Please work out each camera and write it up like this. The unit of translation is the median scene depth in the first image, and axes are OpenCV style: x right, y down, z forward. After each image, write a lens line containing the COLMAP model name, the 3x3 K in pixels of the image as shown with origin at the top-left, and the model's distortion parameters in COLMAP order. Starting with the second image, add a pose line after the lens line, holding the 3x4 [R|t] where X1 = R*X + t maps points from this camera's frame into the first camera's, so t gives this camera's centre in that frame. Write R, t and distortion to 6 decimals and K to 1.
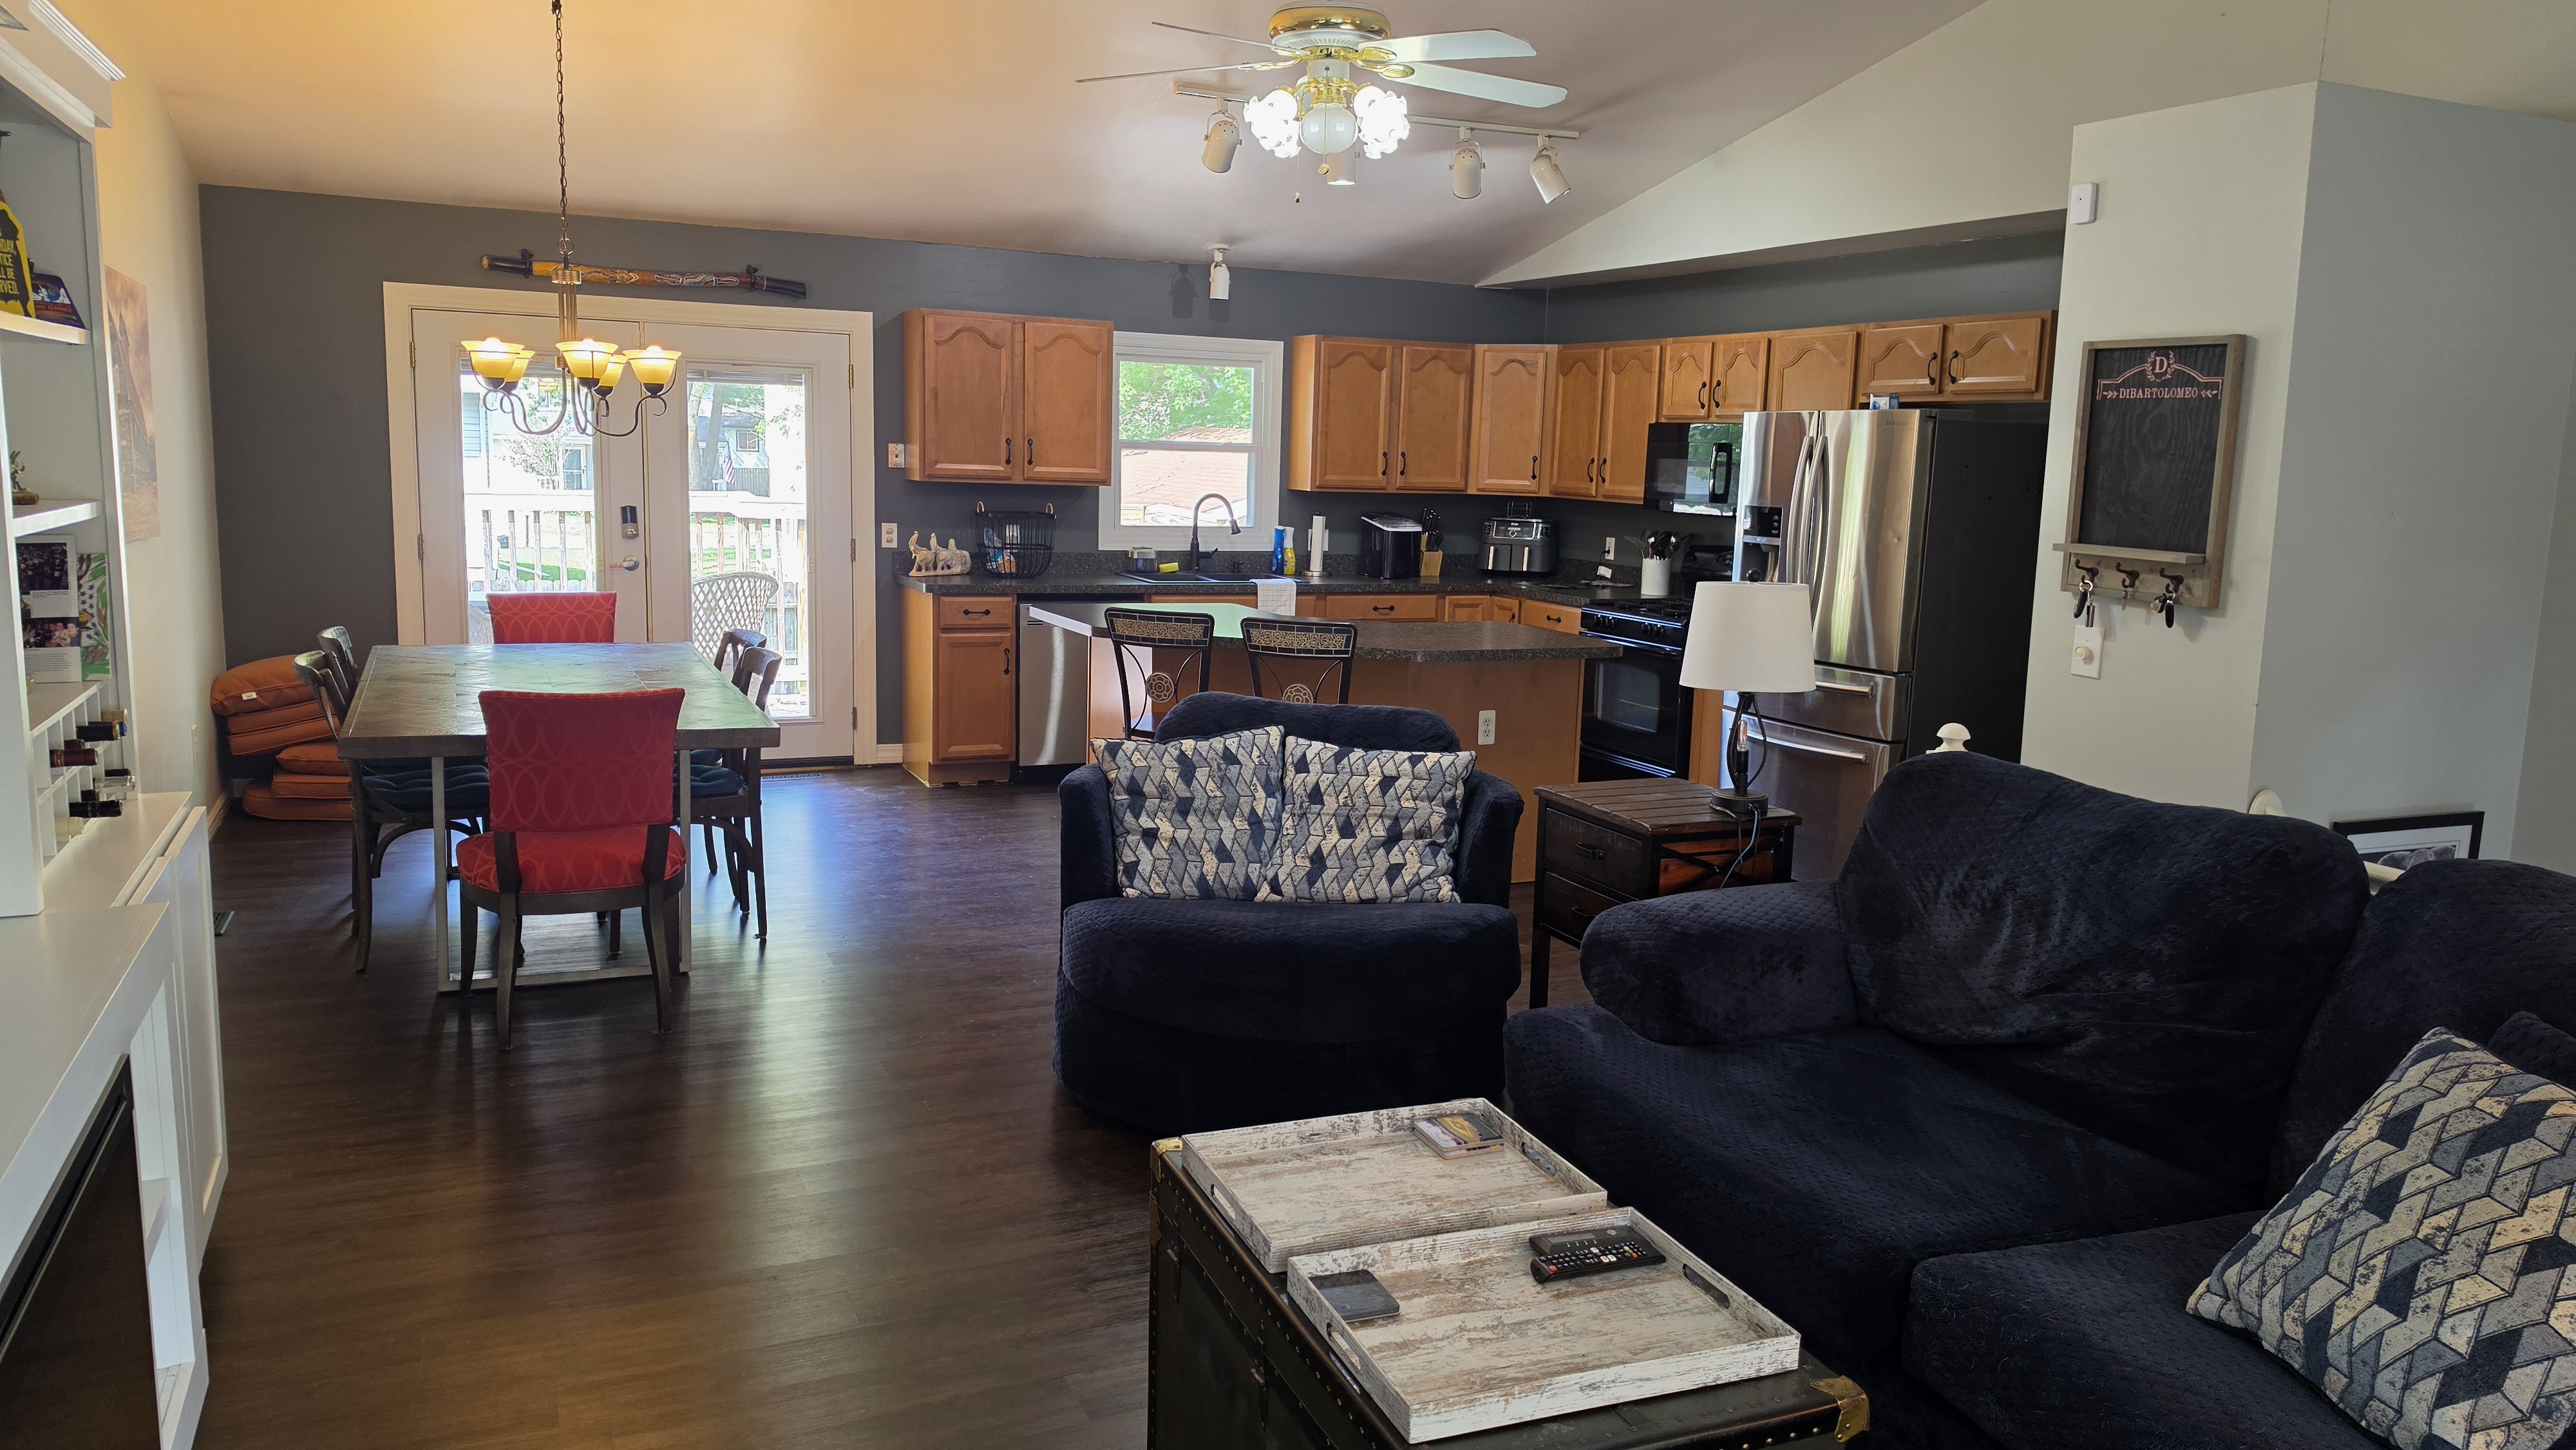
lens RADIAL K [[1777.6, 0, 1308.9], [0, 1777.6, 715.9], [0, 0, 1]] dist [0.074618, -0.077504]
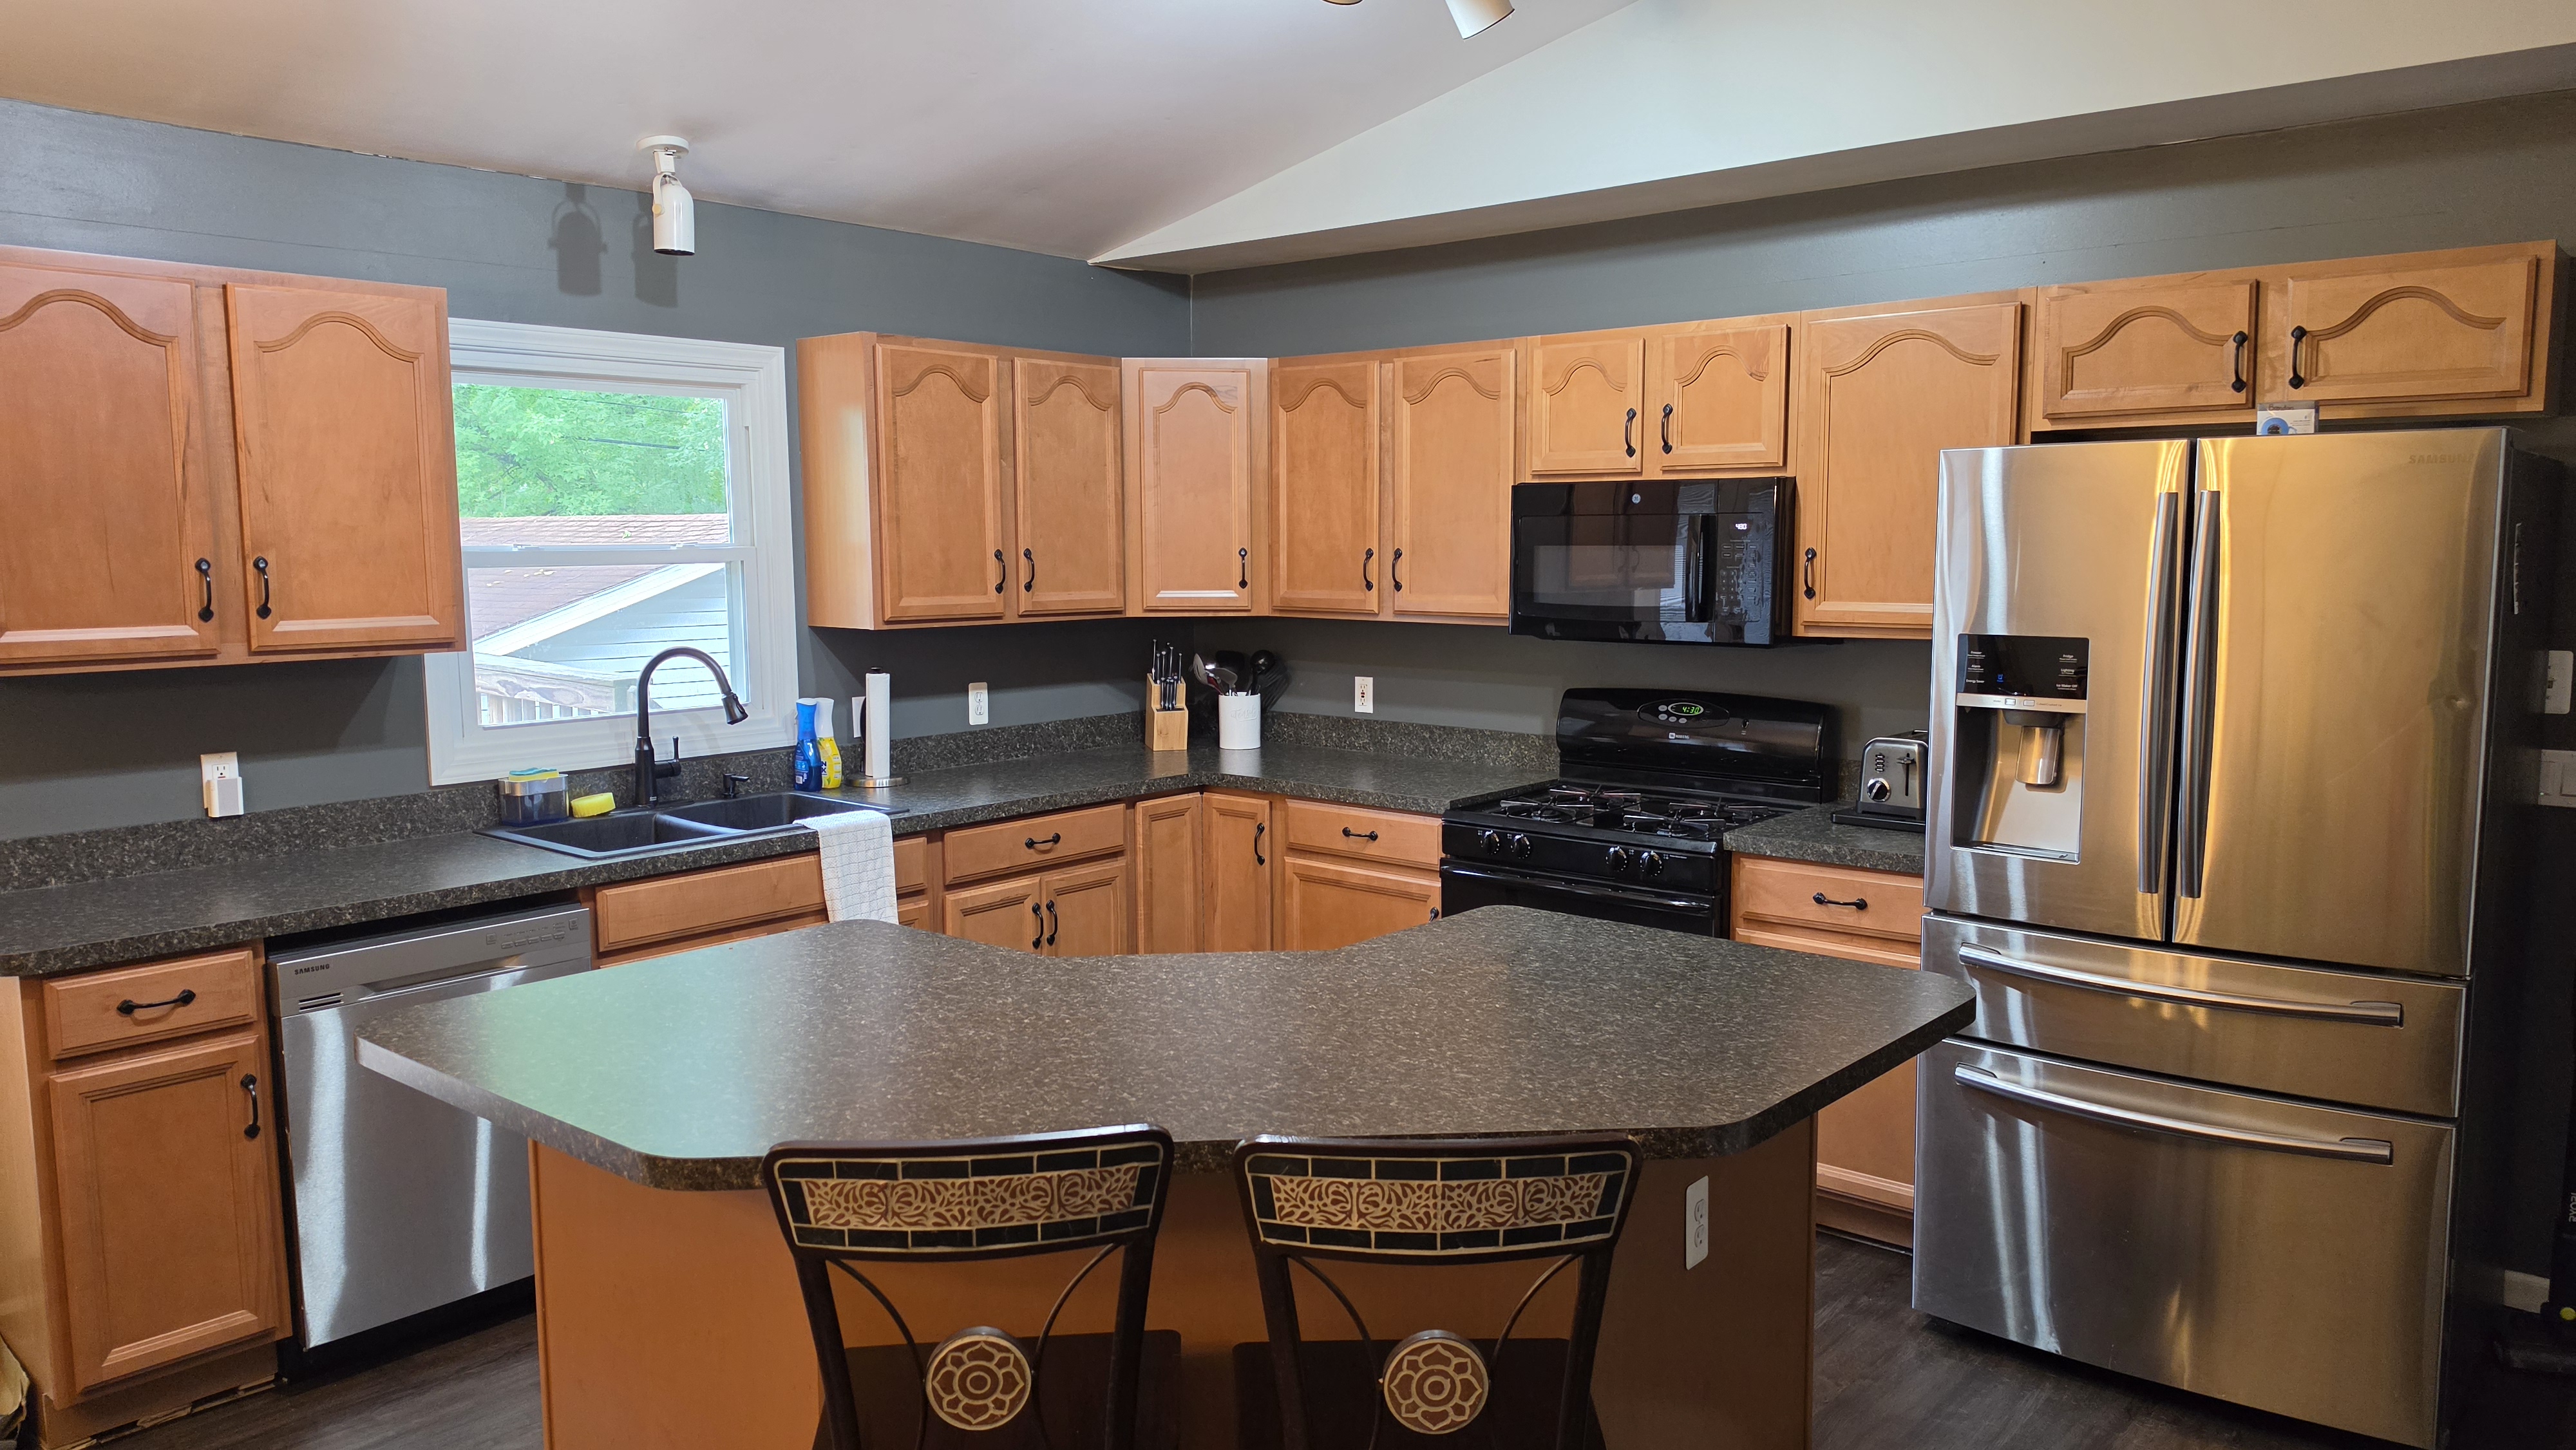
lens RADIAL K [[1777.6, 0, 1288.1], [0, 1777.6, 736.4], [0, 0, 1]] dist [0.074618, -0.077504]
pose [[0.913232, -0.084501, 0.398581, -0.105484], [0.095238, 0.995429, -0.007173, -0.084805], [-0.396153, 0.044511, 0.917105, 0.499565]]
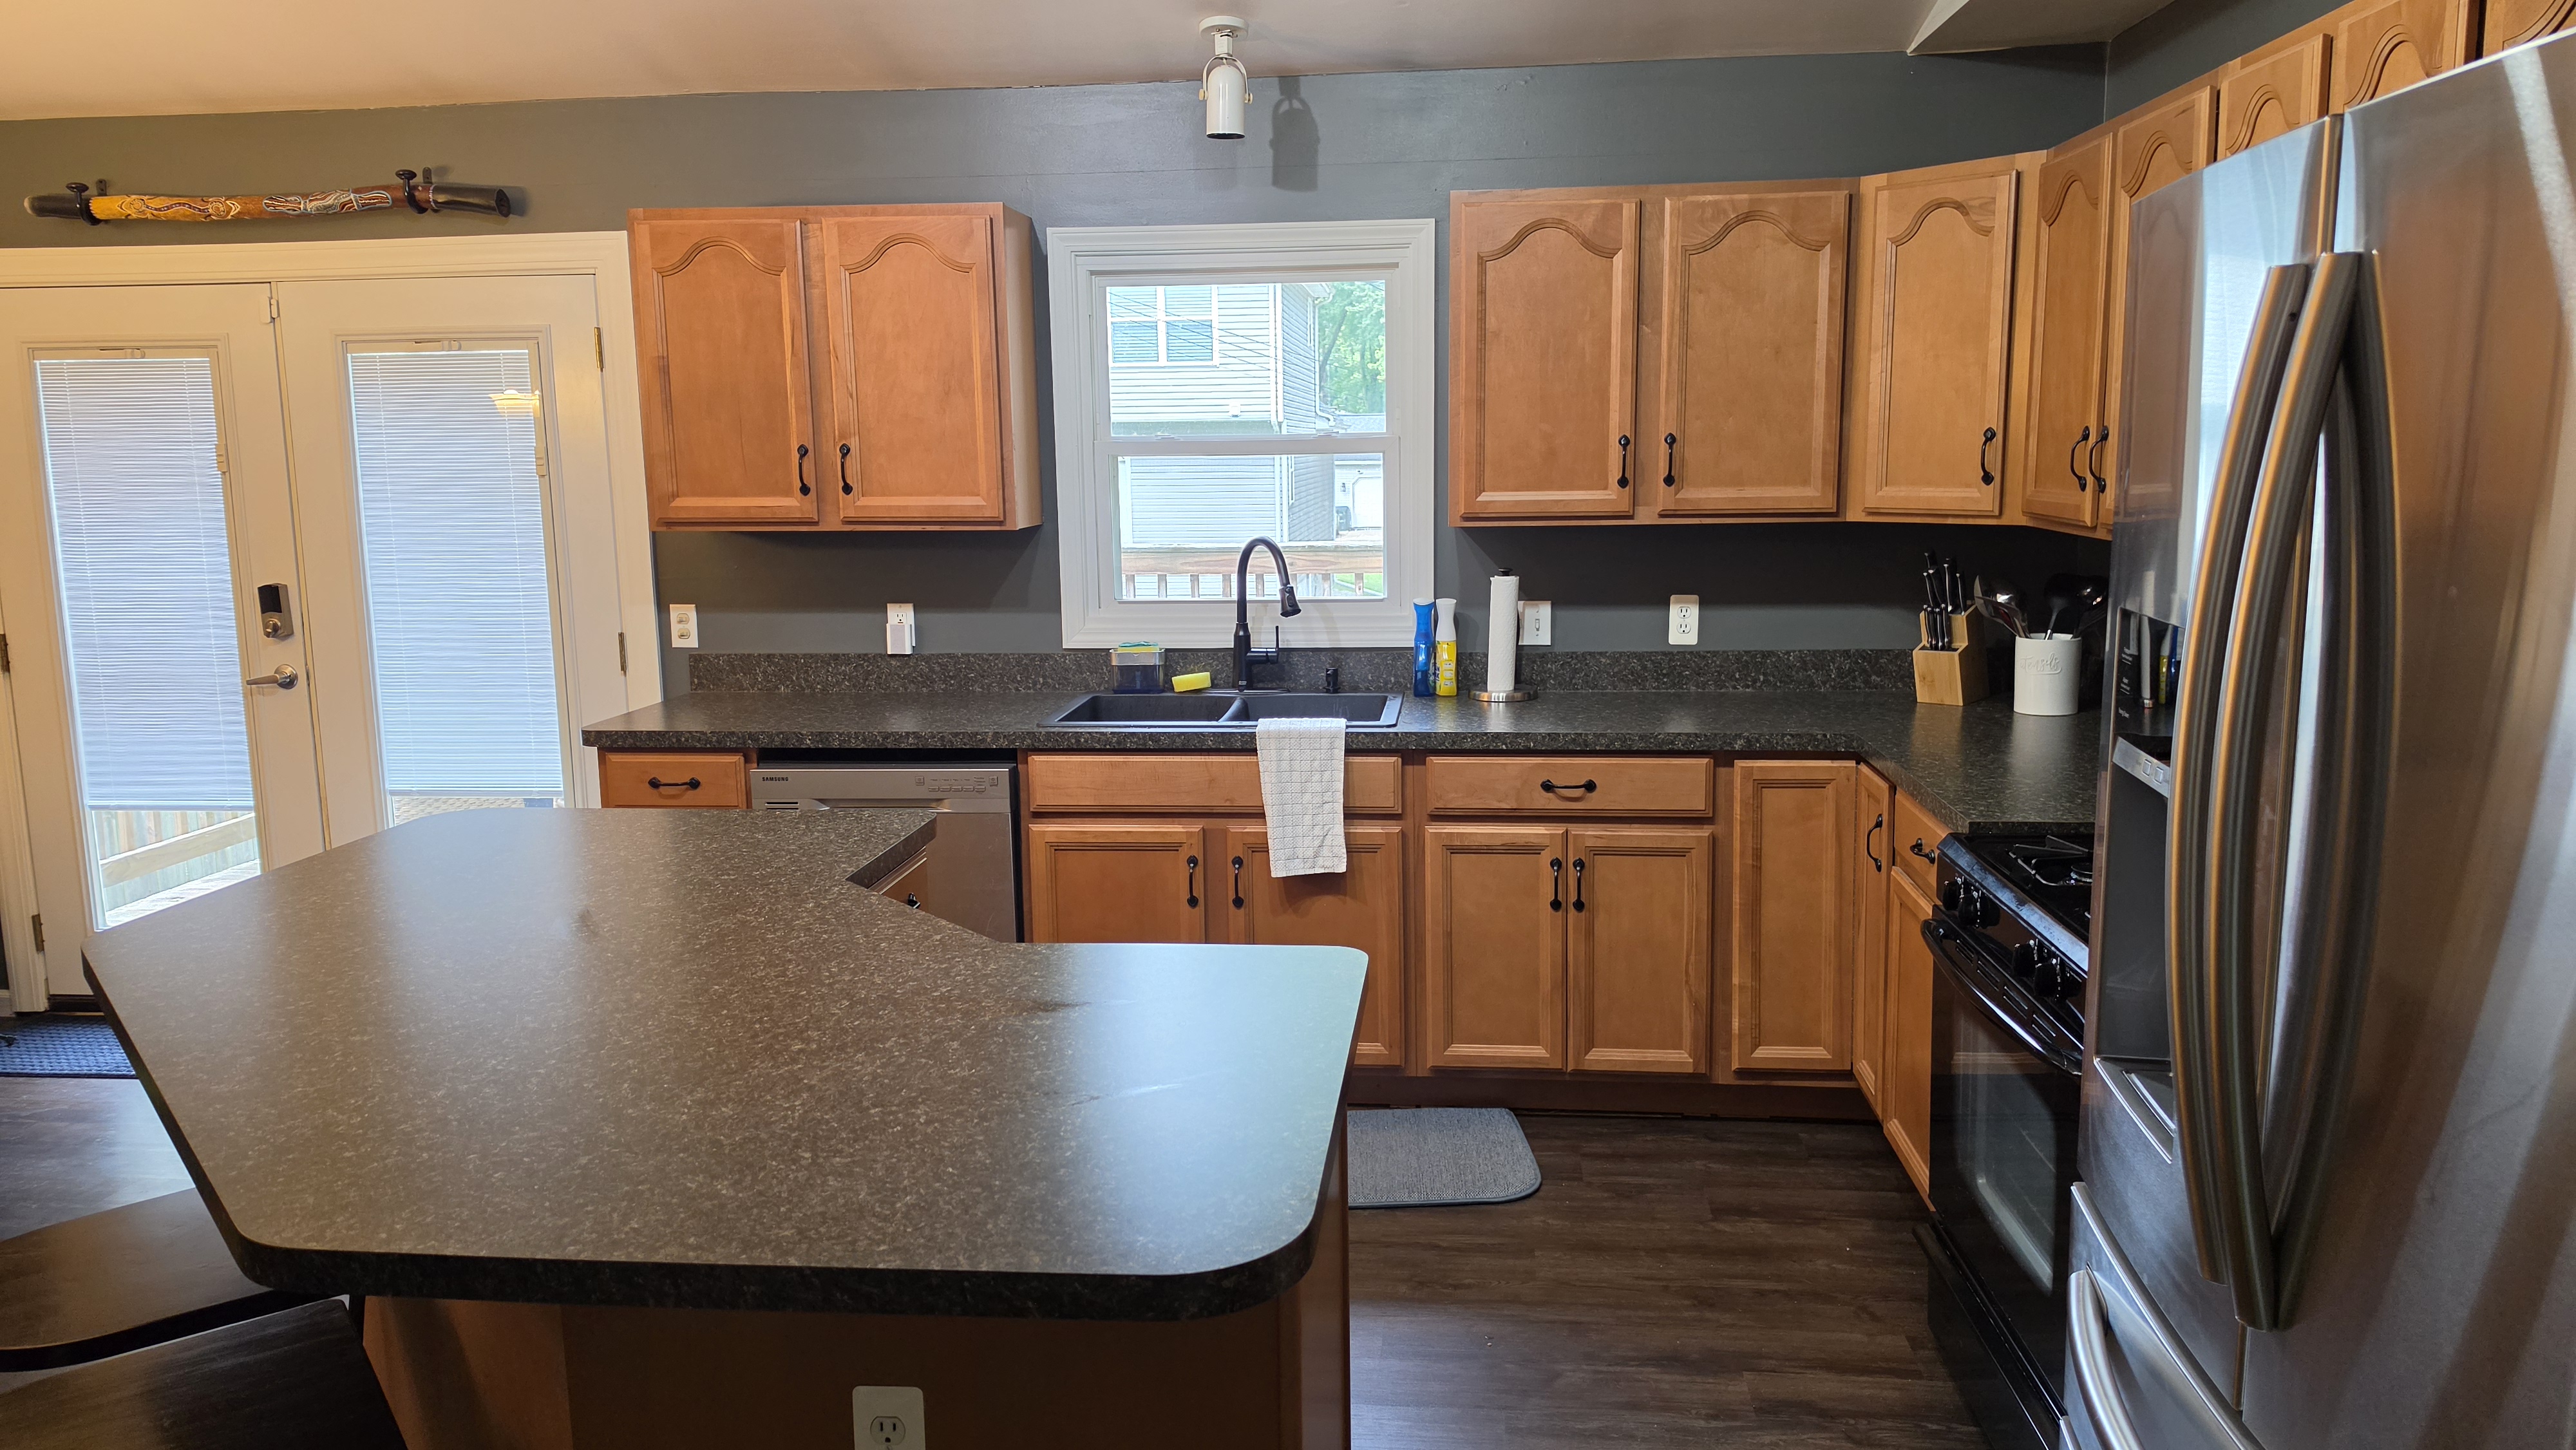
lens RADIAL K [[1777.6, 0, 1310.2], [0, 1777.6, 712.9], [0, 0, 1]] dist [0.074618, -0.077504]
pose [[0.855536, 0.033599, -0.516651, 0.227008], [-0.034625, 0.999371, 0.007656, -0.083802], [0.516584, 0.011339, 0.856162, 0.608961]]
